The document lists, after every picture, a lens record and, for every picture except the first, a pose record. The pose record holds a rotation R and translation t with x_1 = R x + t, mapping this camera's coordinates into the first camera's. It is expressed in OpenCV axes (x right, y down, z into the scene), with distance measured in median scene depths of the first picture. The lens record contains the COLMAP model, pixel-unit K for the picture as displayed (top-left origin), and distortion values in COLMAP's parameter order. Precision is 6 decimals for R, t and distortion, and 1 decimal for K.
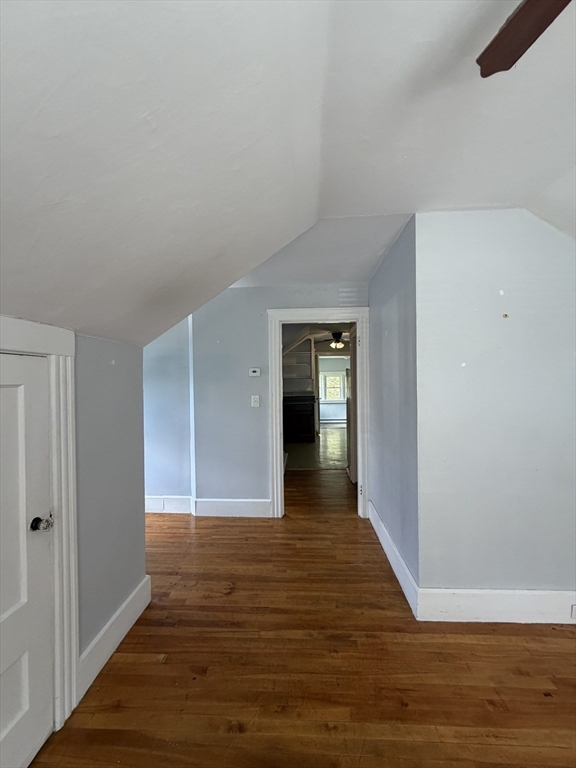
lens RADIAL K [[305.0, 0, 290.2], [0, 305.0, 382.4], [0, 0, 1]] dist [-0.001259, 0.000021]
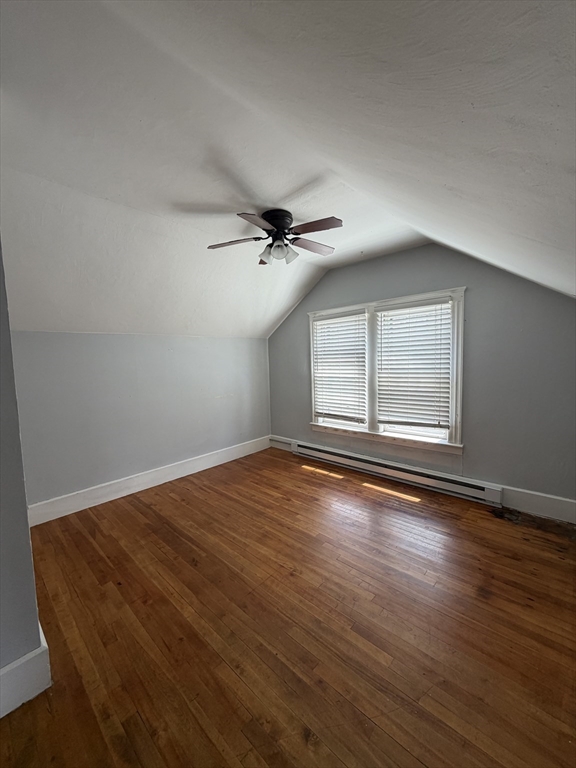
lens RADIAL K [[305.0, 0, 290.2], [0, 305.0, 382.4], [0, 0, 1]] dist [-0.001259, 0.000021]
pose [[-0.767575, -0.012946, 0.640829, -0.631689], [0.044529, 0.996303, 0.073465, 0.054414], [-0.639411, 0.084925, -0.764161, 1.517540]]
